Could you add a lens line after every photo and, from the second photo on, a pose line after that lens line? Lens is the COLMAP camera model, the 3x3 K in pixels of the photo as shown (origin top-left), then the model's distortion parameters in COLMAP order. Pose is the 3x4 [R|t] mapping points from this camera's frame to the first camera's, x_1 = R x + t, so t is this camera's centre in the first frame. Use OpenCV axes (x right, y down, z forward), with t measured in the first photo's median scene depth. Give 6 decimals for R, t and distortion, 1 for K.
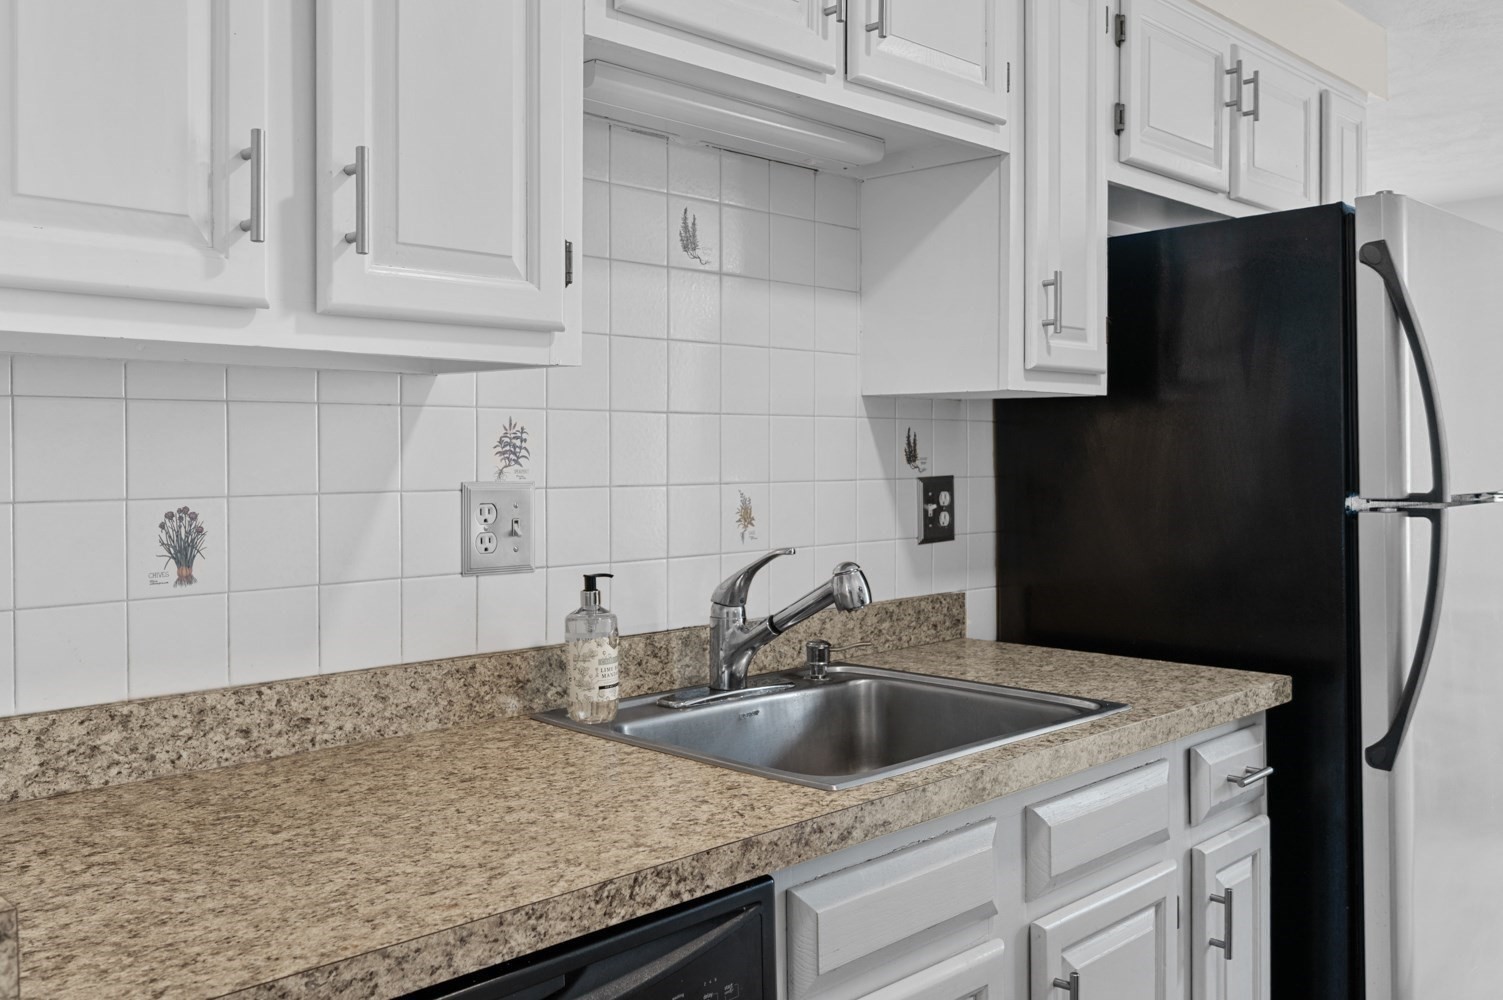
lens RADIAL K [[1265.4, 0, 771.4], [0, 1265.4, 463.0], [0, 0, 1]] dist [-0.010461, 0.008314]
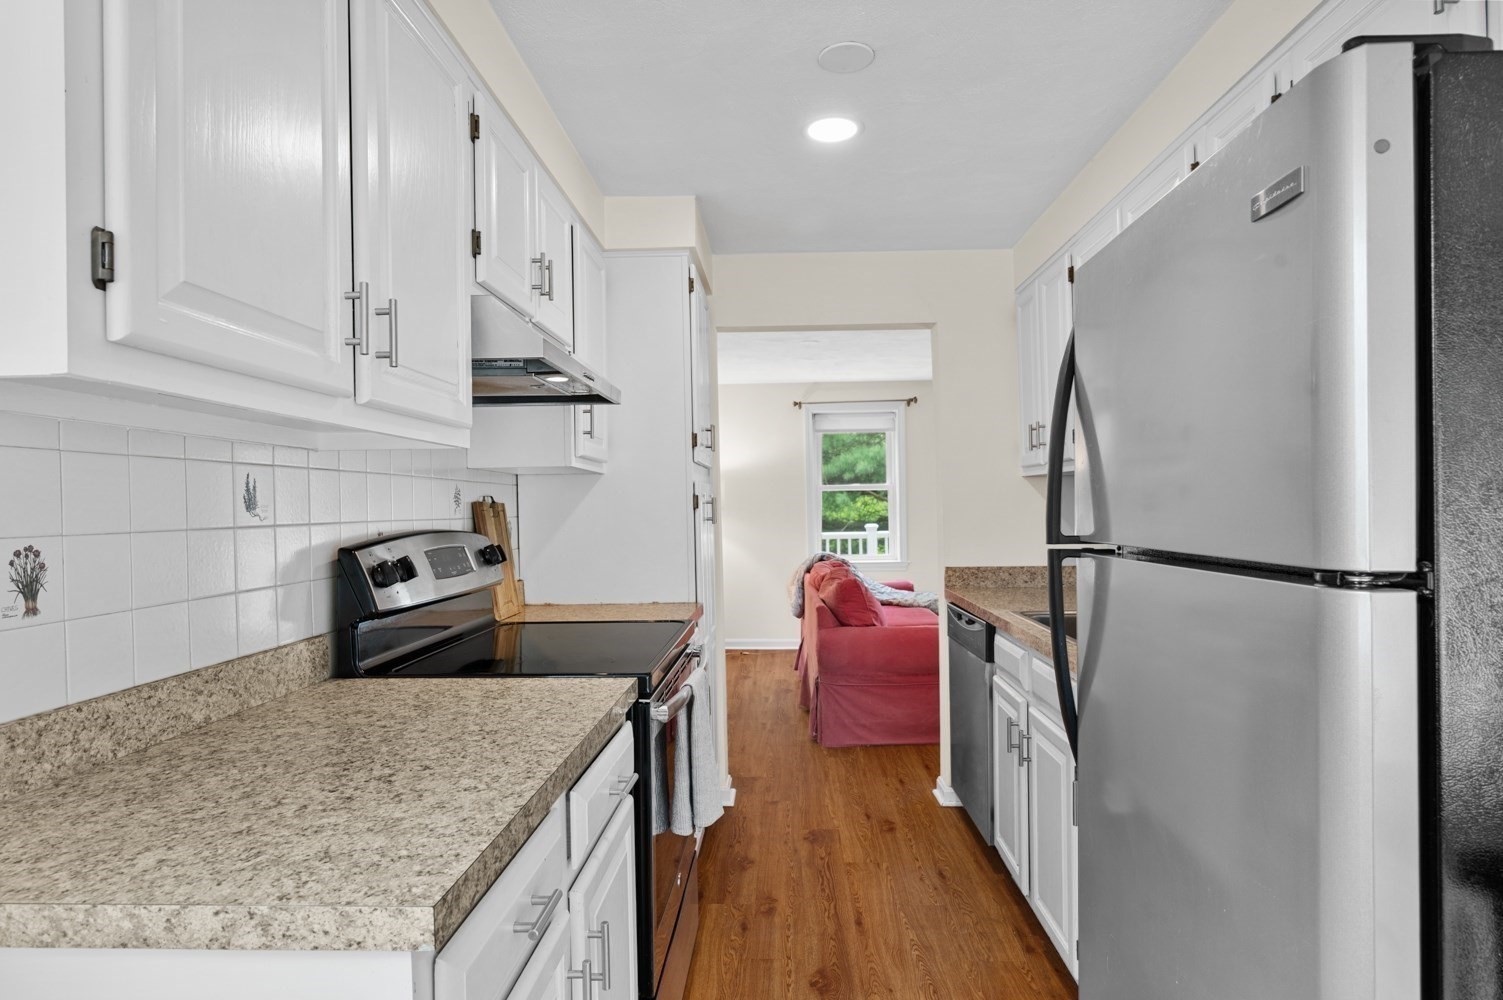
lens RADIAL K [[824.7, 0, 752.9], [0, 824.7, 508.4], [0, 0, 1]] dist [-0.001776, -0.001570]
pose [[-0.741434, 0.016457, -0.670825, -0.195192], [0.014535, 0.999859, 0.008463, 0.005252], [0.670869, -0.003476, -0.741568, 1.163079]]
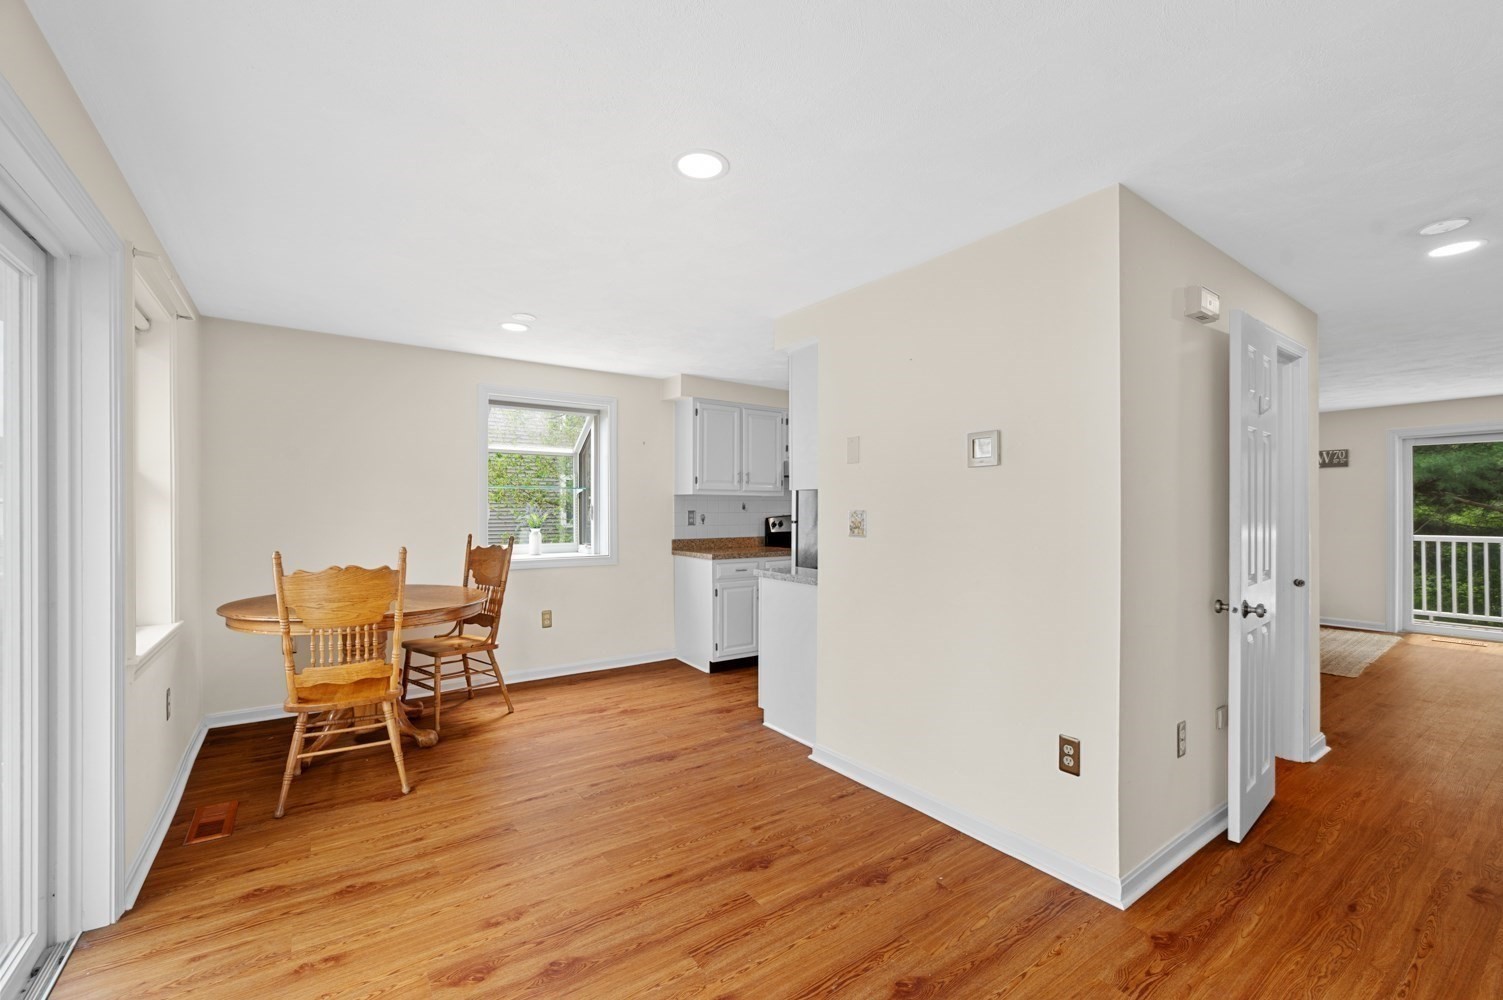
lens RADIAL K [[613.1, 0, 754.3], [0, 613.1, 506.5], [0, 0, 1]] dist [-0.002381, -0.000244]
pose [[-0.985979, 0.007740, 0.166693, -0.389293], [0.007650, 0.999970, -0.001184, 0.003220], [-0.166697, 0.000108, -0.986008, 1.710900]]
